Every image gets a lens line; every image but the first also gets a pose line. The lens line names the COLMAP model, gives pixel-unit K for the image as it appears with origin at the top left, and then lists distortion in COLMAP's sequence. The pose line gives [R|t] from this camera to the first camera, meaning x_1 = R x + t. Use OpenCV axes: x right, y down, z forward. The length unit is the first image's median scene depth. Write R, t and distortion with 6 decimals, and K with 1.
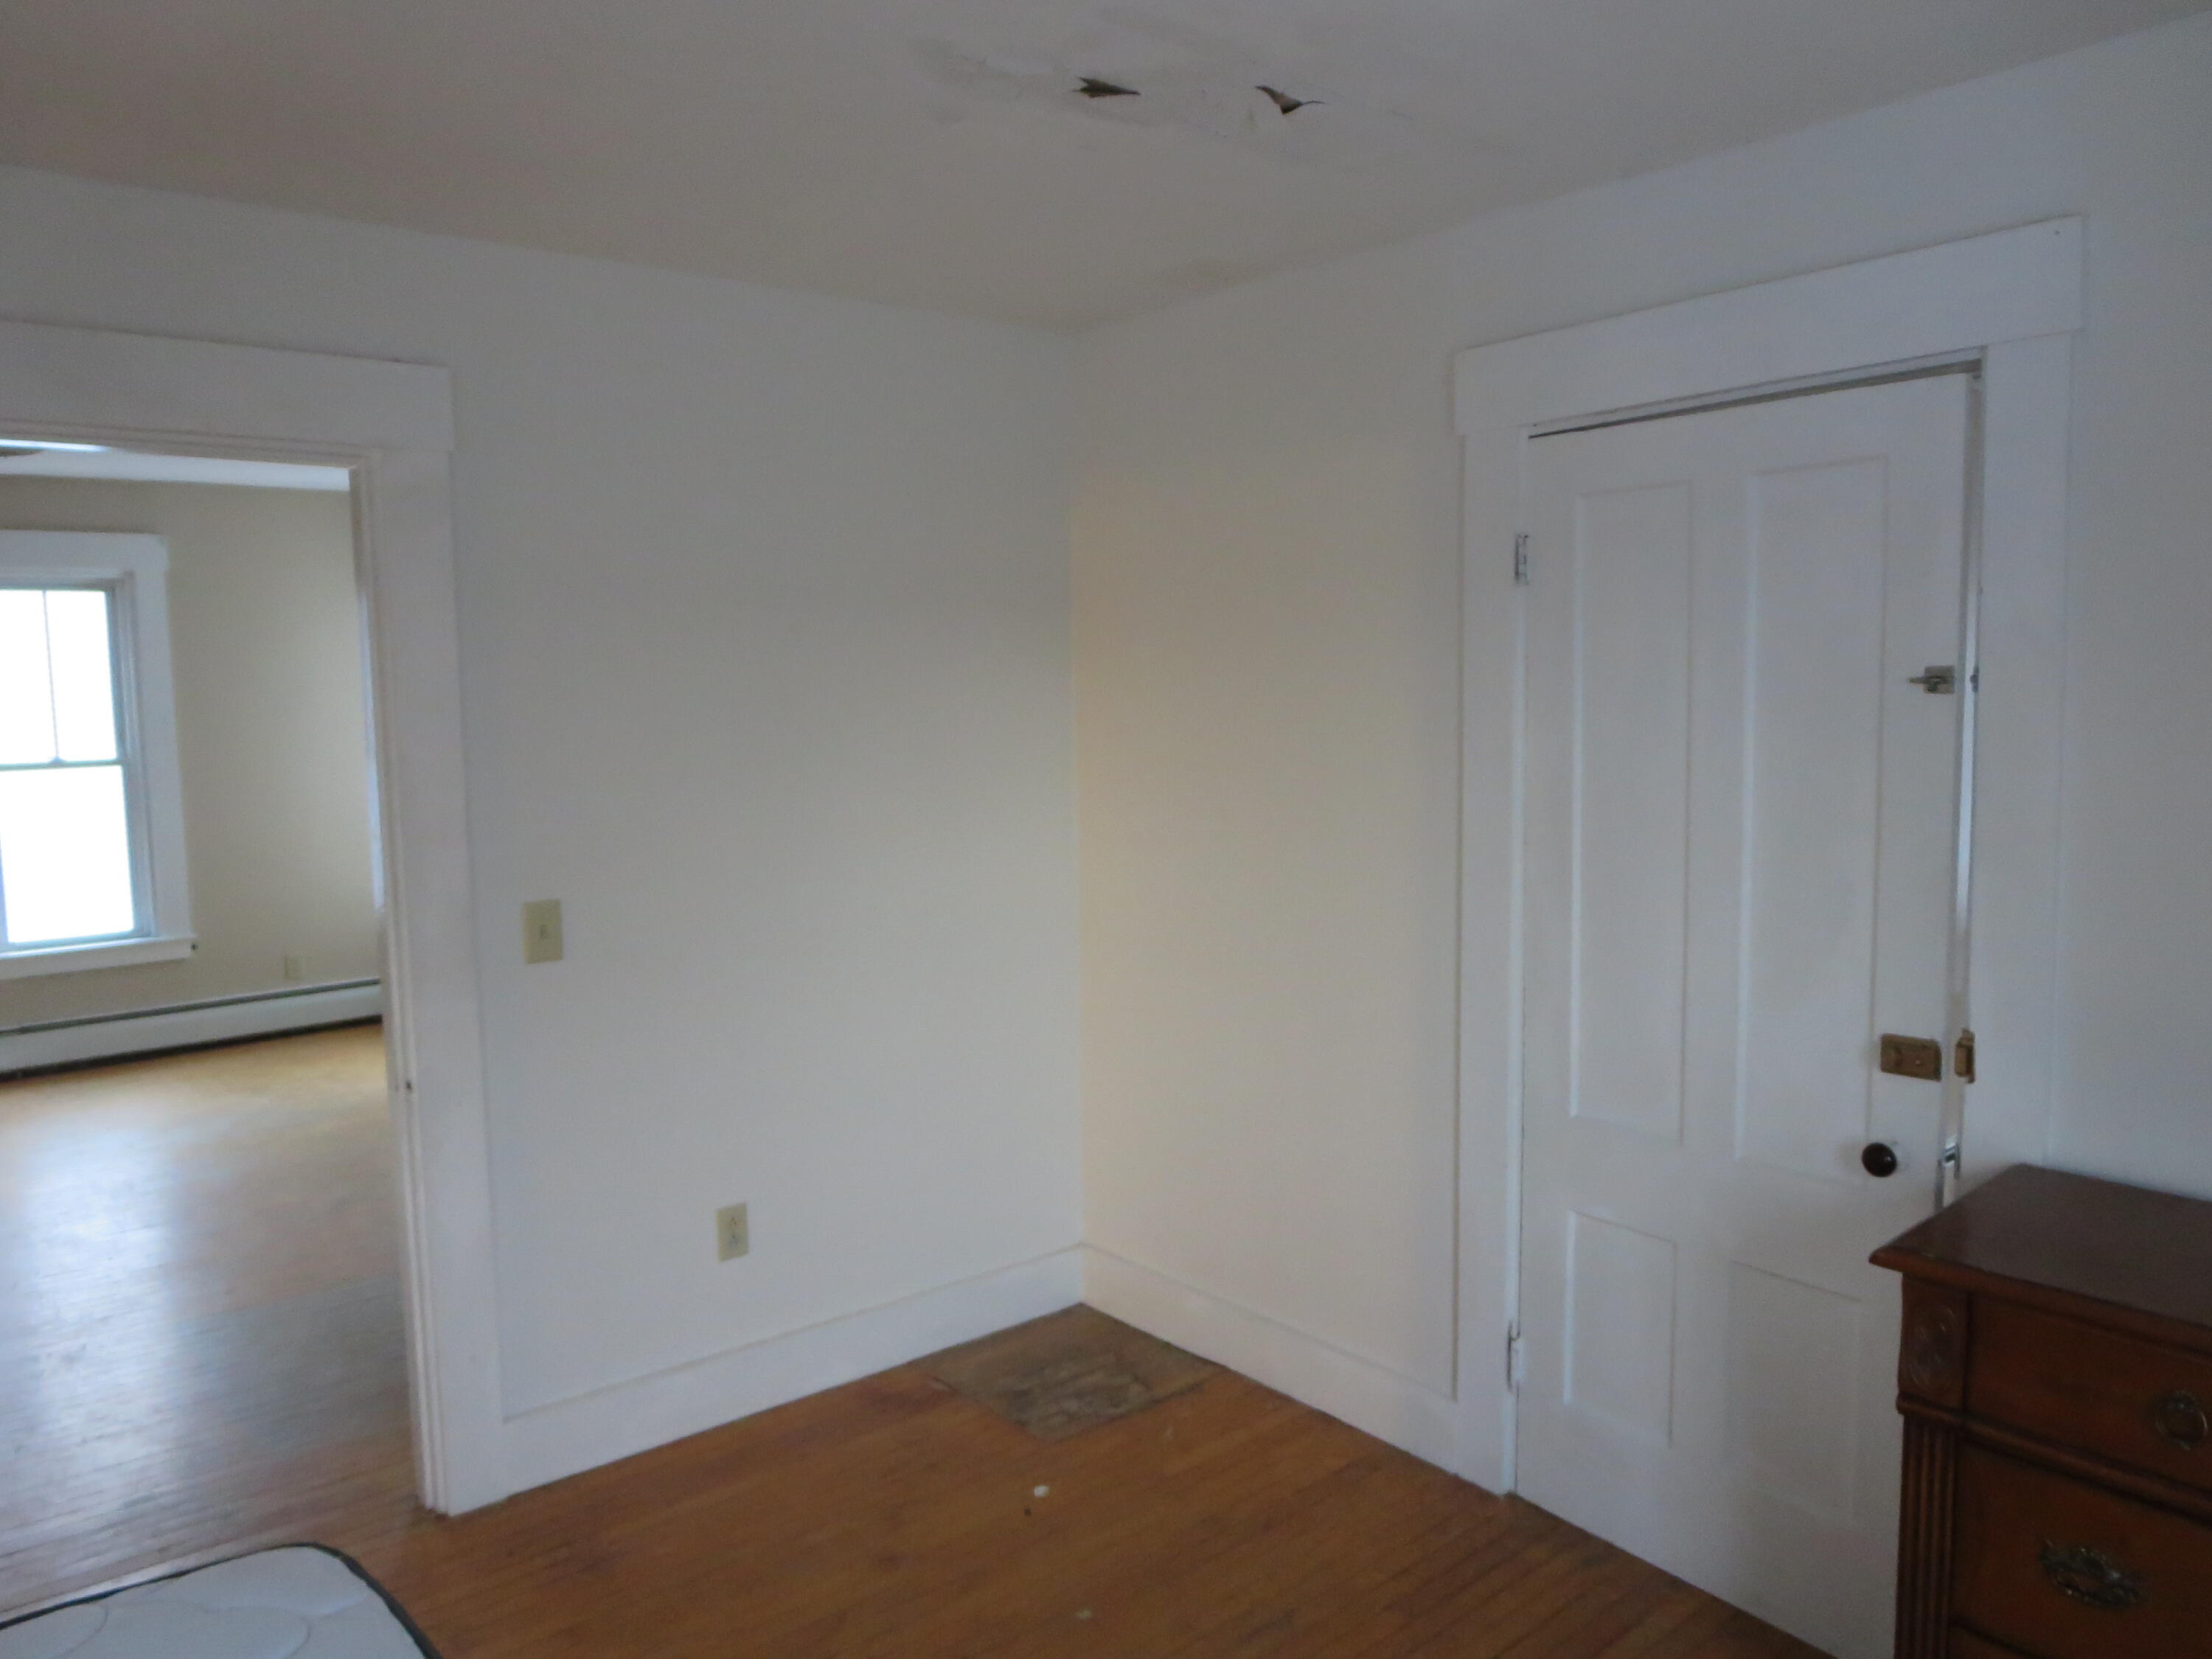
lens RADIAL K [[1531.1, 0, 1106.0], [0, 1531.1, 829.5], [0, 0, 1]] dist [-0.057684, 0.000589]
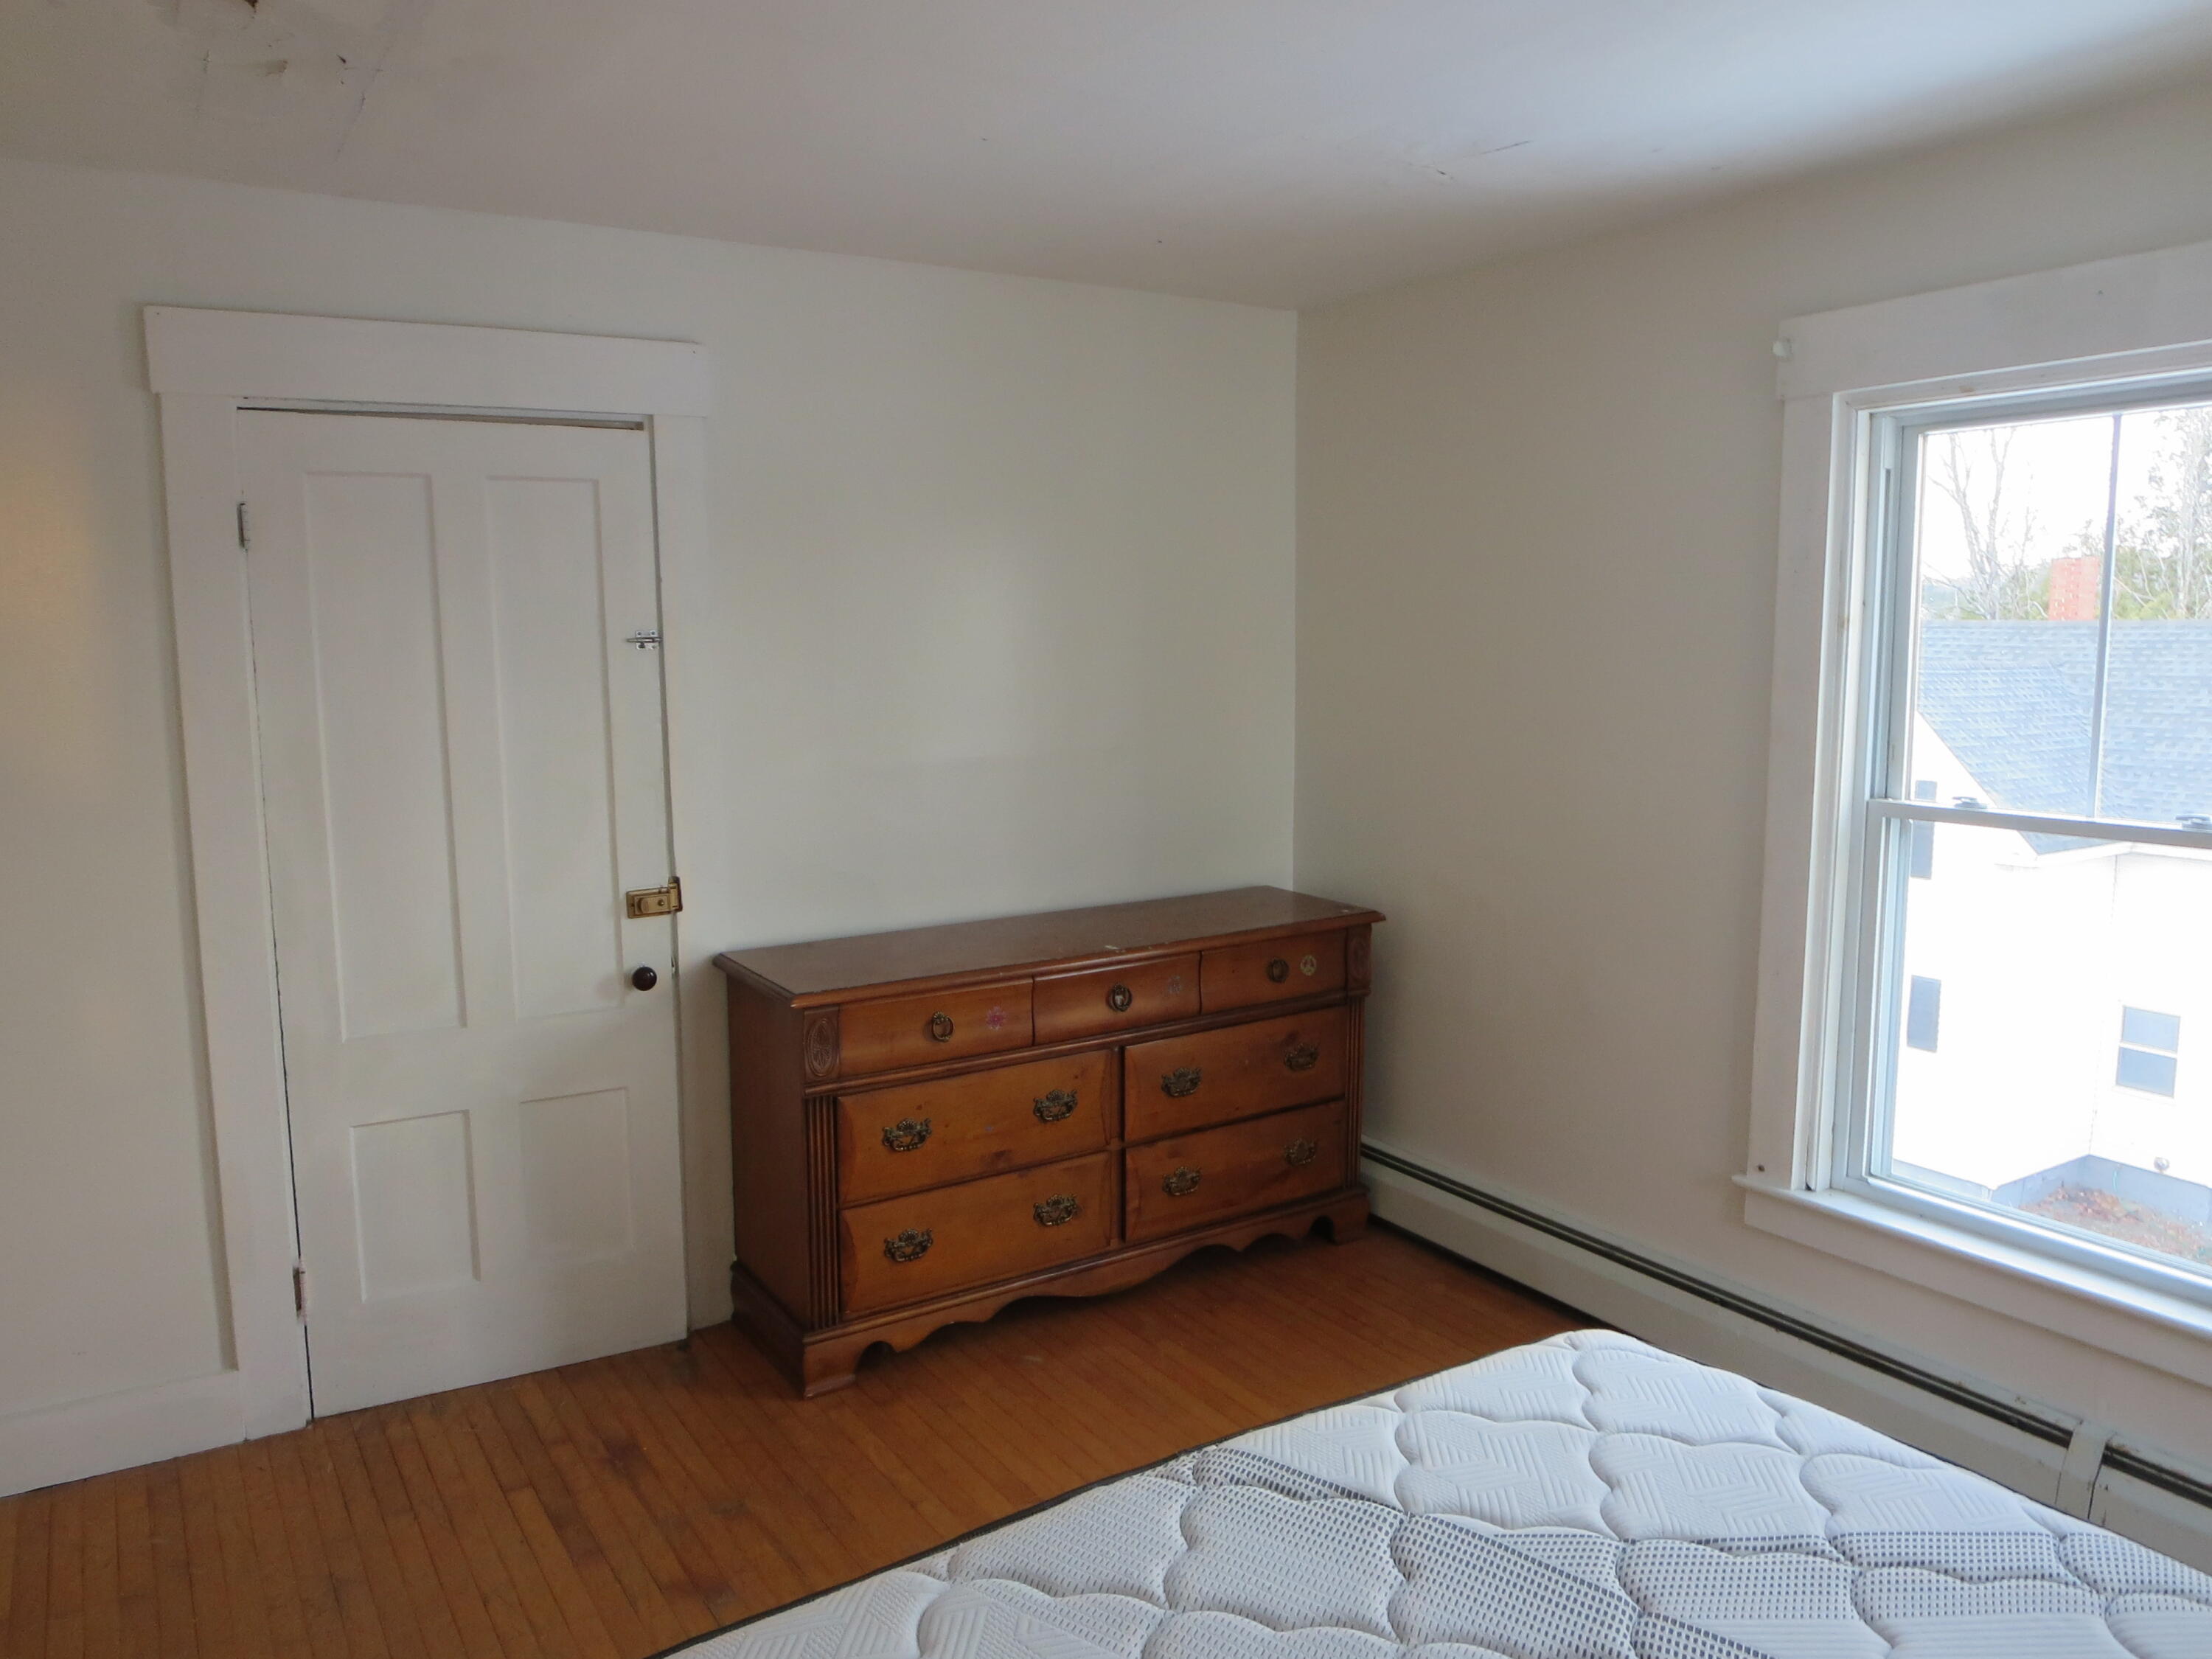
lens RADIAL K [[1531.1, 0, 1106.0], [0, 1531.1, 829.5], [0, 0, 1]] dist [-0.057684, 0.000589]
pose [[0.118347, -0.110277, 0.986830, -0.765311], [0.099199, 0.990155, 0.098752, -0.017017], [-0.988005, 0.086206, 0.128122, 0.338680]]
